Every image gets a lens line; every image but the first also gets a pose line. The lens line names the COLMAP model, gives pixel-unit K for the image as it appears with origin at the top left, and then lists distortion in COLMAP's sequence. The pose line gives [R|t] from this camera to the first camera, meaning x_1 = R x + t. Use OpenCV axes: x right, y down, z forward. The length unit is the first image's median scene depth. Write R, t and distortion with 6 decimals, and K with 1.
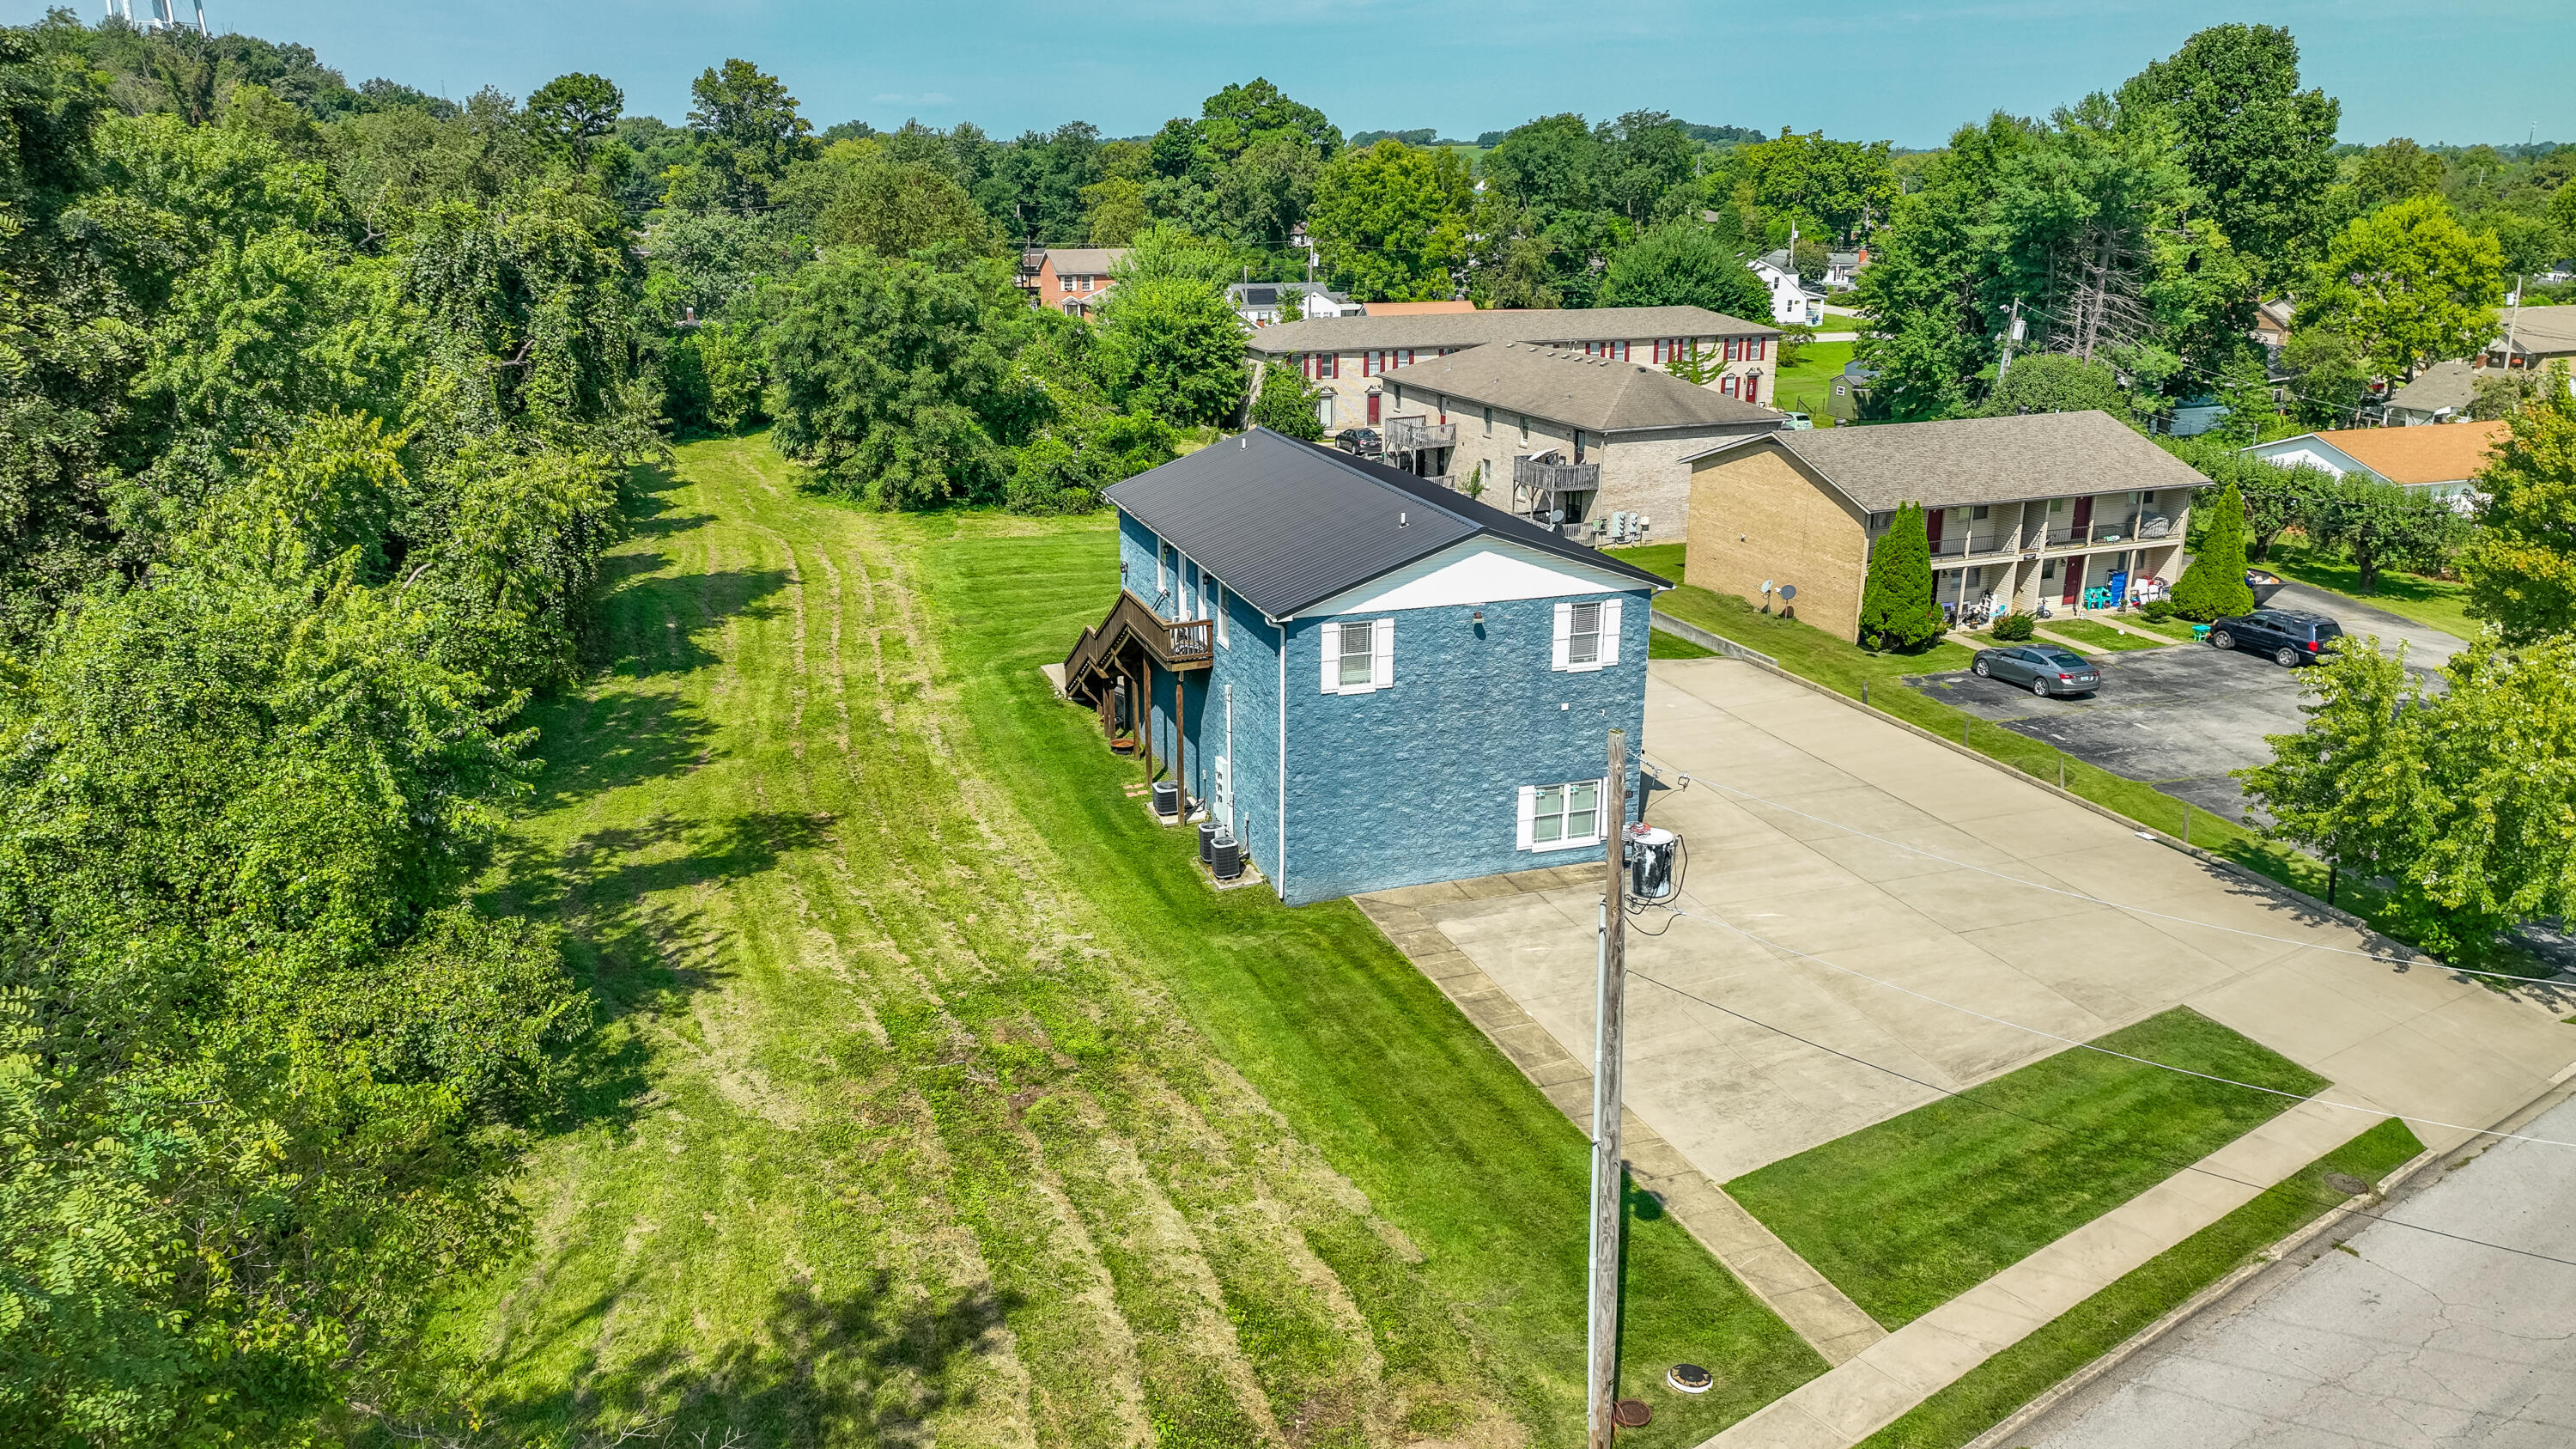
lens RADIAL K [[1813.3, 0, 1282.8], [0, 1813.3, 724.5], [0, 0, 1]] dist [0.002218, 0.009934]
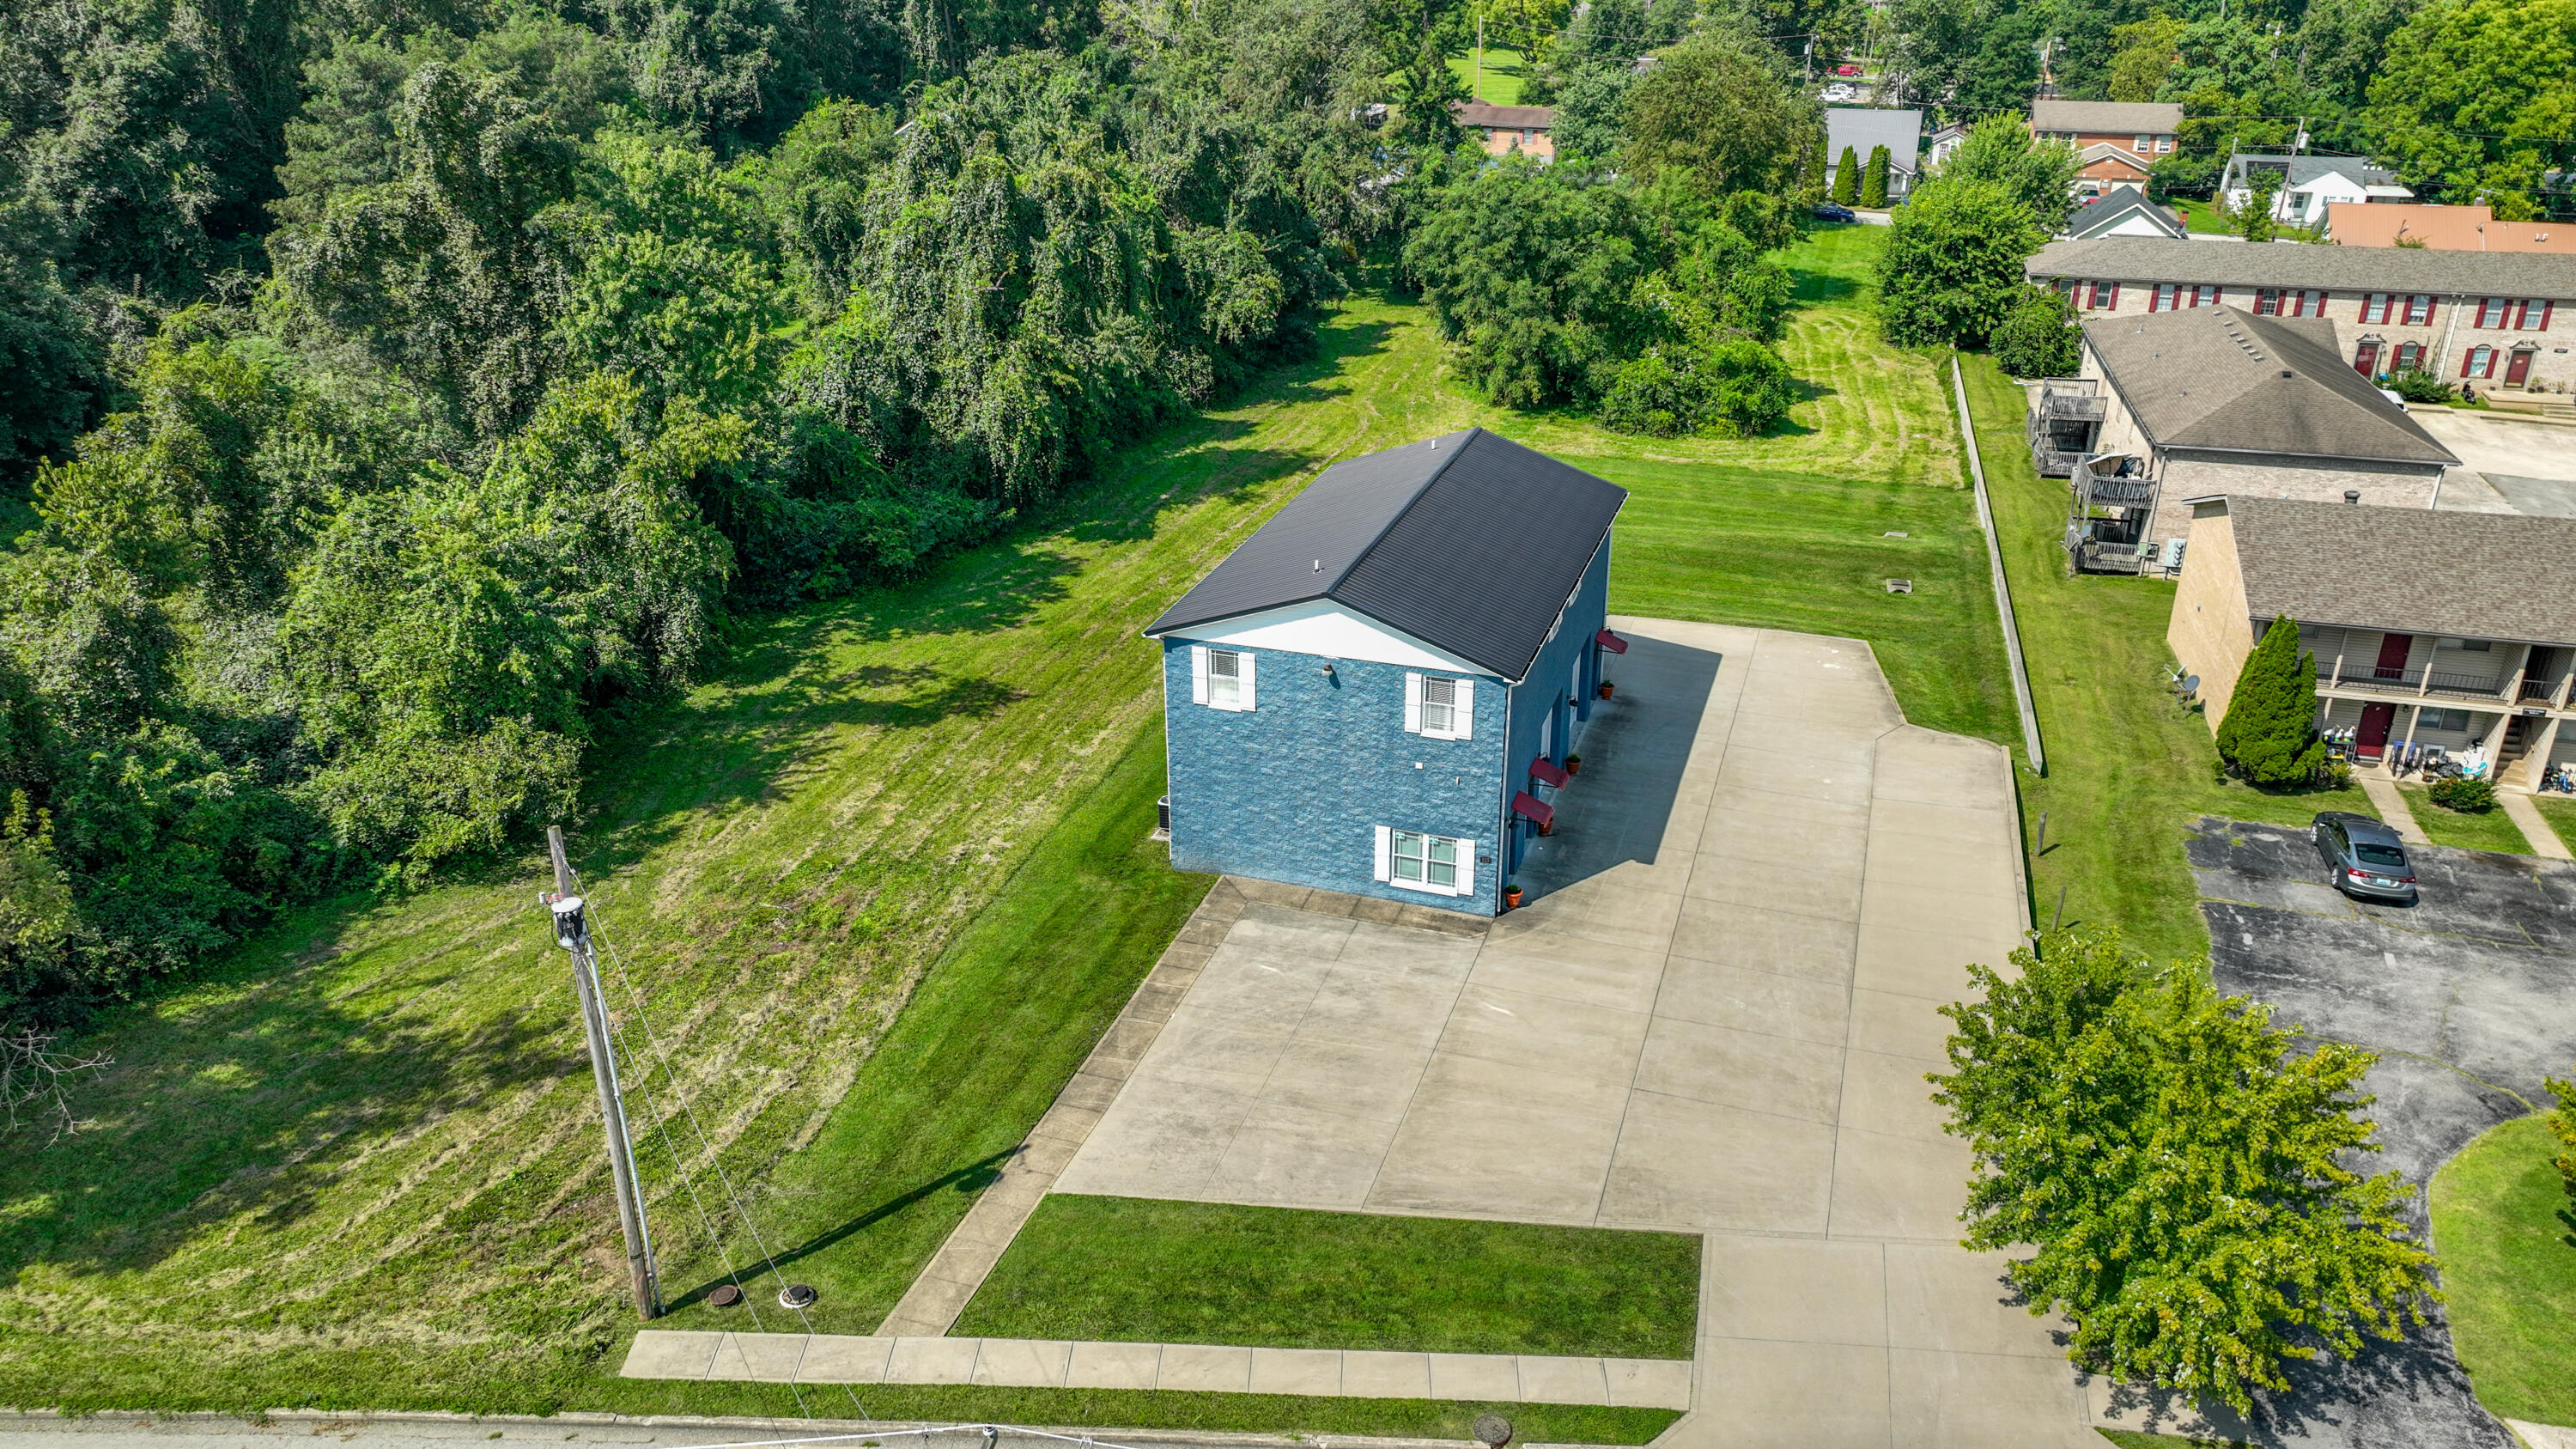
lens RADIAL K [[1813.3, 0, 1279.9], [0, 1813.3, 720.9], [0, 0, 1]] dist [0.002218, 0.009934]
pose [[0.791762, 0.246734, -0.558780, 0.617820], [-0.179350, 0.968372, 0.173463, -0.187169], [0.583906, -0.037124, 0.810972, 0.071205]]
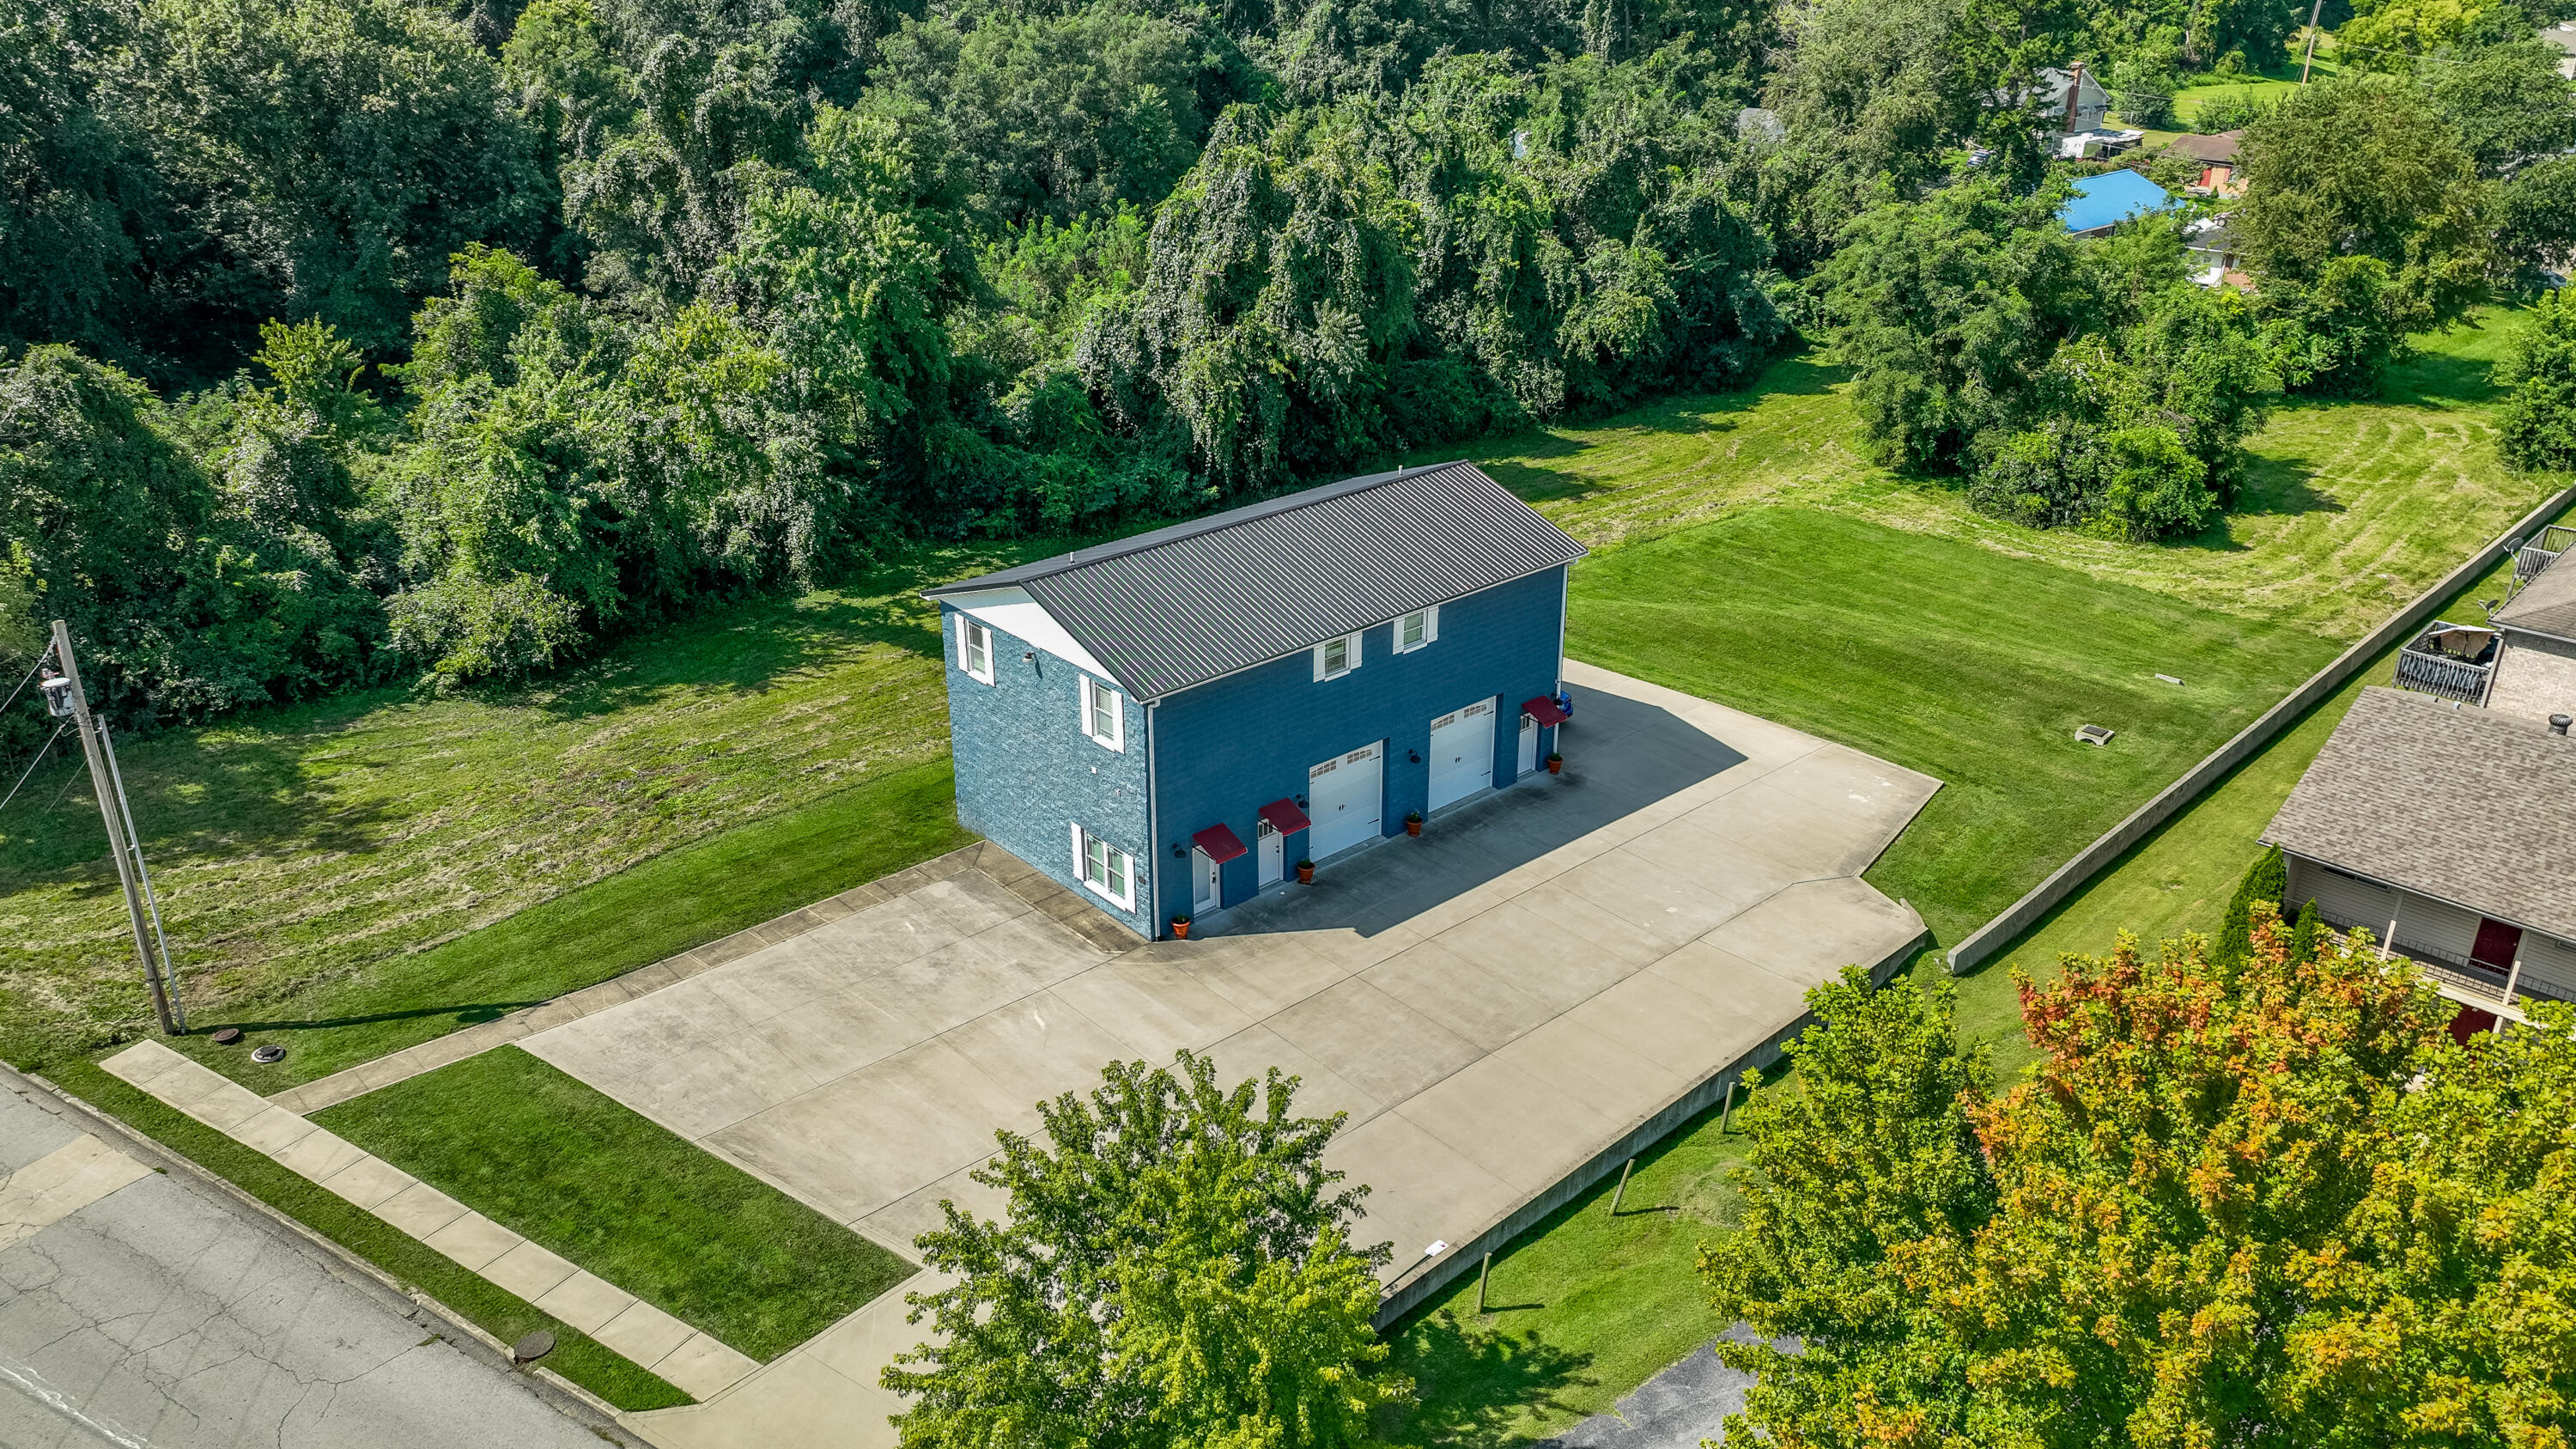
lens RADIAL K [[1813.3, 0, 1285.0], [0, 1813.3, 718.9], [0, 0, 1]] dist [0.002218, 0.009934]
pose [[0.389076, 0.374791, -0.841518, 0.981411], [-0.276248, 0.918924, 0.281542, -0.333706], [0.878810, 0.122927, 0.461066, 0.542258]]
